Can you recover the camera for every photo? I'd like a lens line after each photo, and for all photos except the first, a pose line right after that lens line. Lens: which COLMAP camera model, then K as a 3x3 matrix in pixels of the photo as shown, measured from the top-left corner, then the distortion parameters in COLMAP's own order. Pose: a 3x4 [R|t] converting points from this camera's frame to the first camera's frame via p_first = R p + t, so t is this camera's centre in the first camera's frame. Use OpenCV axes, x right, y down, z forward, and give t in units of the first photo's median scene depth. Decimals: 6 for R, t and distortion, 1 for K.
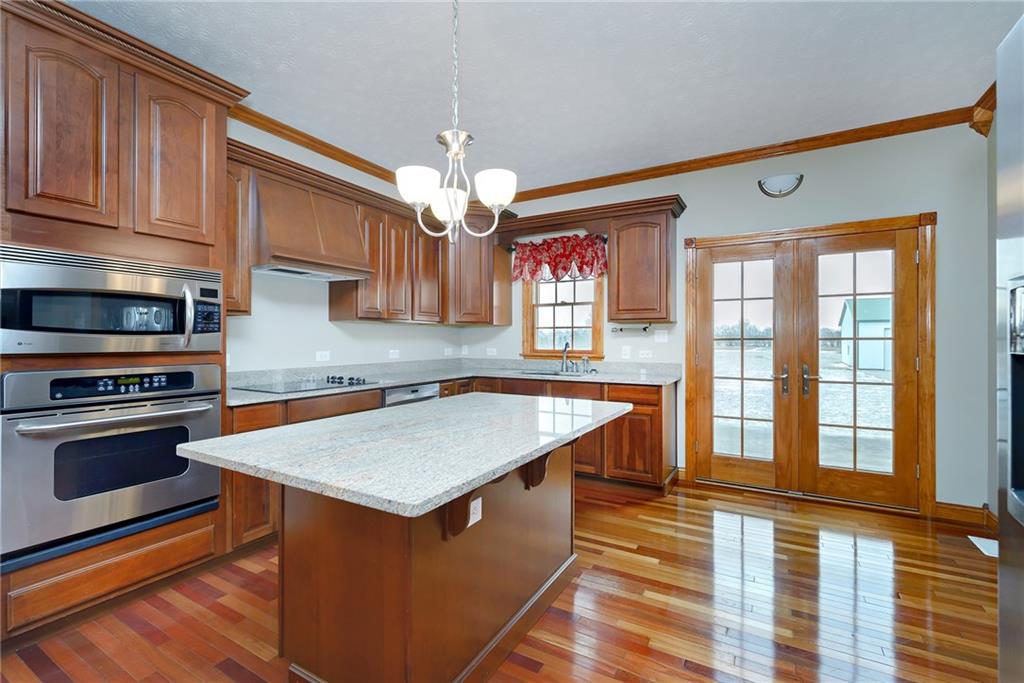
lens RADIAL K [[443.3, 0, 529.7], [0, 443.3, 342.3], [0, 0, 1]] dist [0.000017, -0.000205]
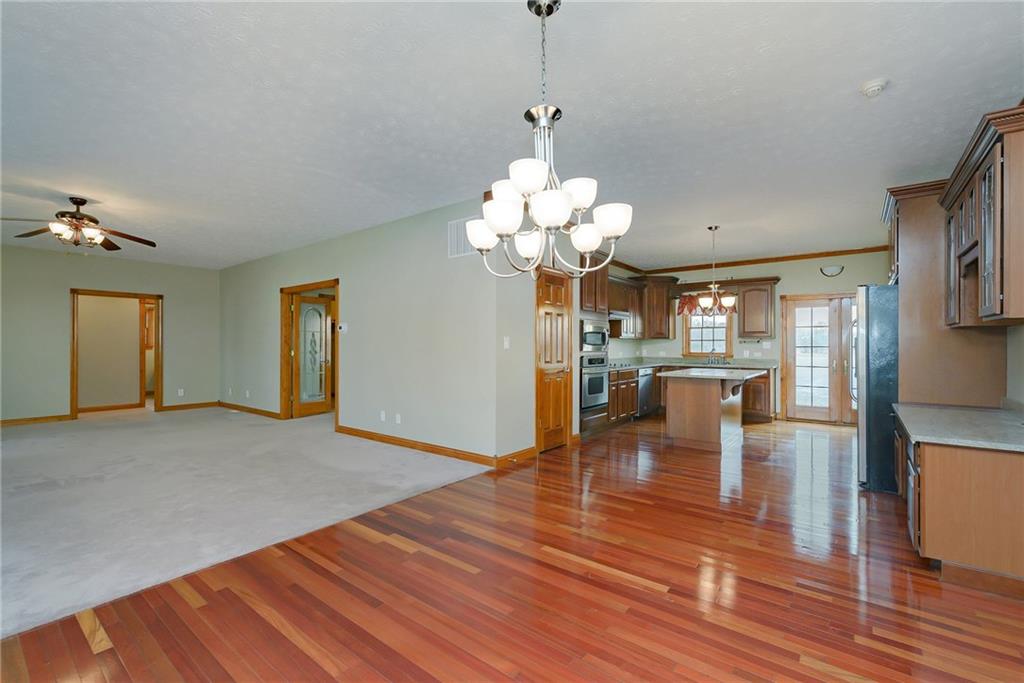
lens RADIAL K [[443.8, 0, 514.0], [0, 443.8, 349.0], [0, 0, 1]] dist [-0.002344, -0.000321]
pose [[0.989766, 0.000960, -0.142696, -0.530053], [-0.001173, 0.999998, -0.001409, 0.008469], [0.142694, 0.001562, 0.989766, -1.097520]]
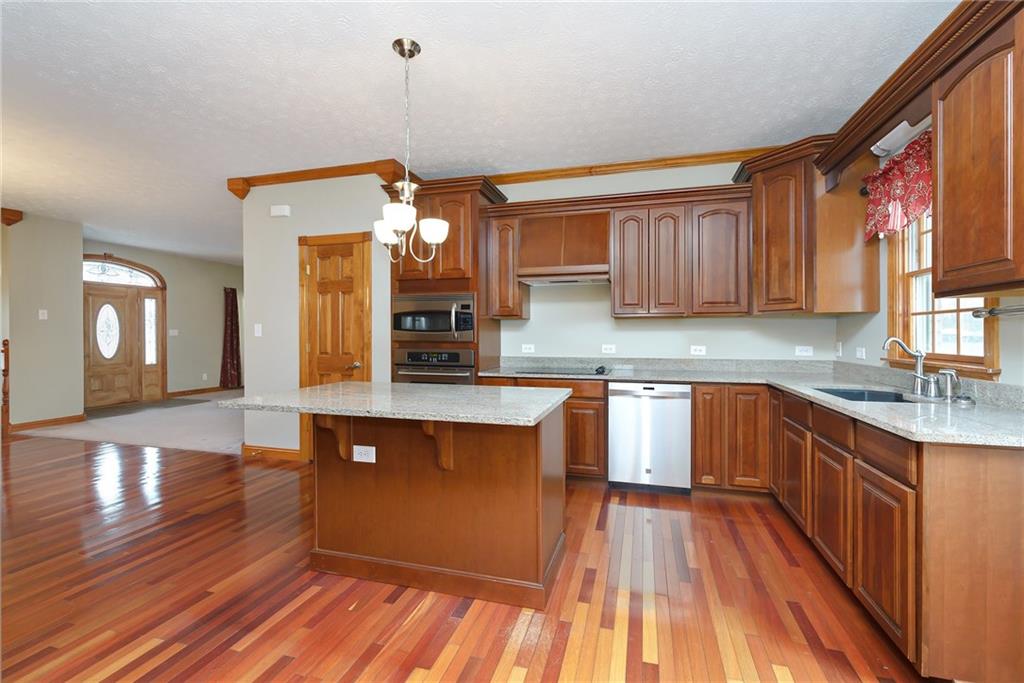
lens RADIAL K [[447.8, 0, 511.7], [0, 447.8, 336.1], [0, 0, 1]] dist [0.002437, 0.000516]
pose [[0.225031, 0.004307, -0.974342, 0.575229], [-0.006323, 0.999976, 0.002960, -0.003463], [0.974331, 0.005494, 0.225053, 0.462734]]
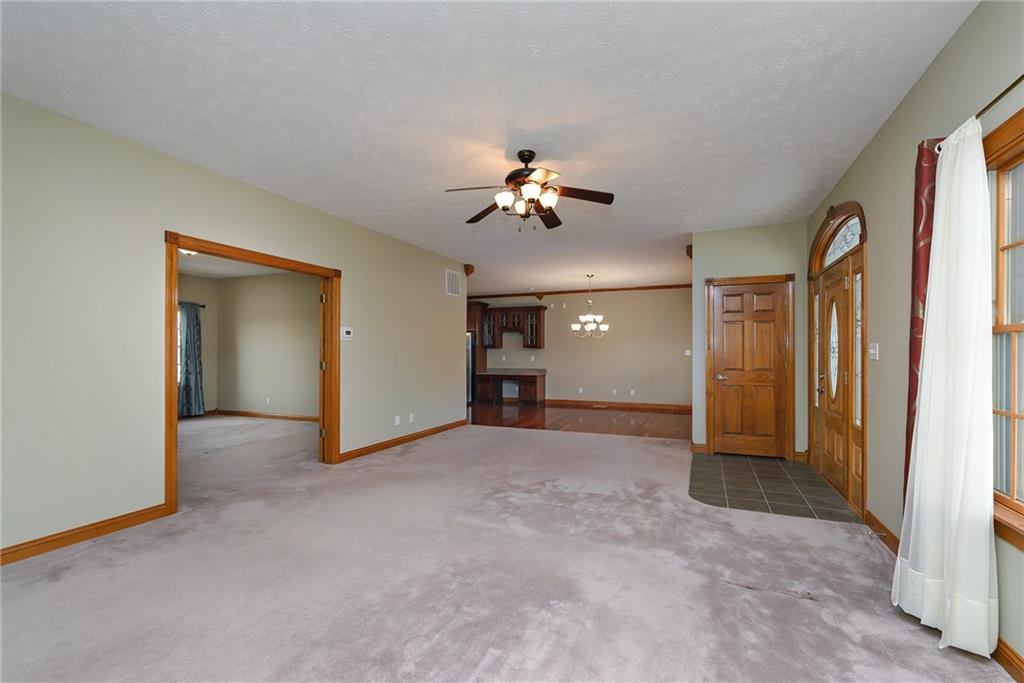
lens RADIAL K [[443.8, 0, 514.0], [0, 443.8, 349.0], [0, 0, 1]] dist [-0.002344, -0.000321]
pose [[-0.116815, 0.007266, 0.993127, -2.756247], [0.006879, 0.999955, -0.006506, -0.008358], [-0.993130, 0.006071, -0.116860, 0.061655]]
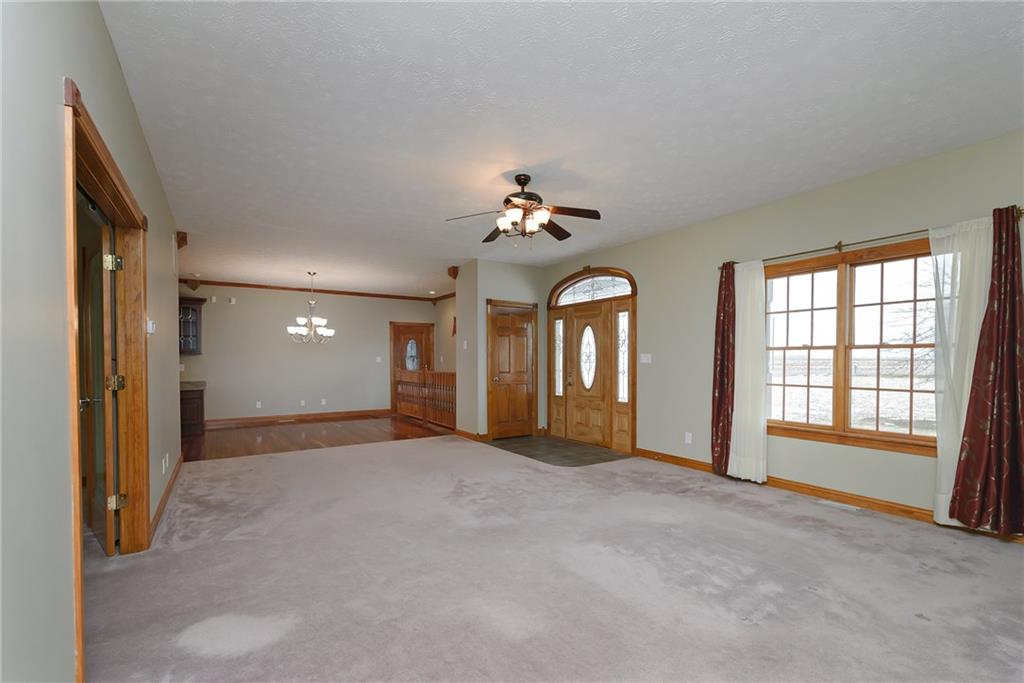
lens RADIAL K [[450.5, 0, 516.2], [0, 450.5, 360.7], [0, 0, 1]] dist [0.000242, 0.000010]
pose [[-0.887594, -0.000129, 0.460627, -2.326991], [0.004552, 0.999949, 0.009051, -0.010583], [-0.460604, 0.010130, -0.887548, 0.817622]]
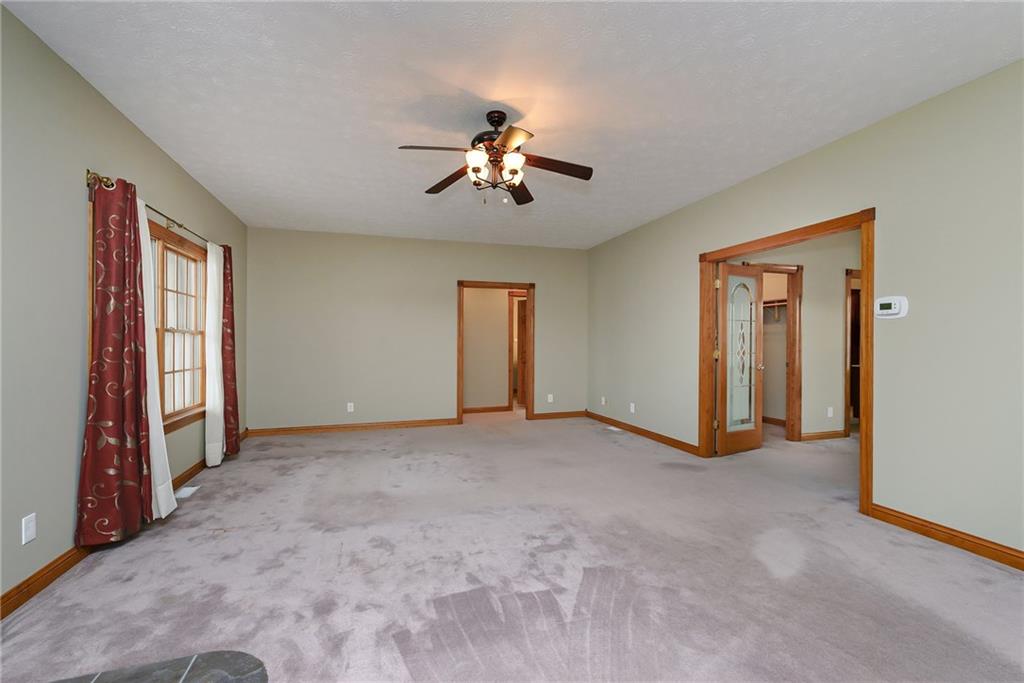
lens RADIAL K [[441.1, 0, 515.4], [0, 441.1, 343.2], [0, 0, 1]] dist [0.002292, 0.000184]
pose [[0.733675, -0.001922, -0.679497, -1.335541], [-0.001570, 0.999989, -0.004523, 0.000181], [0.679498, 0.004385, 0.733664, -0.609858]]
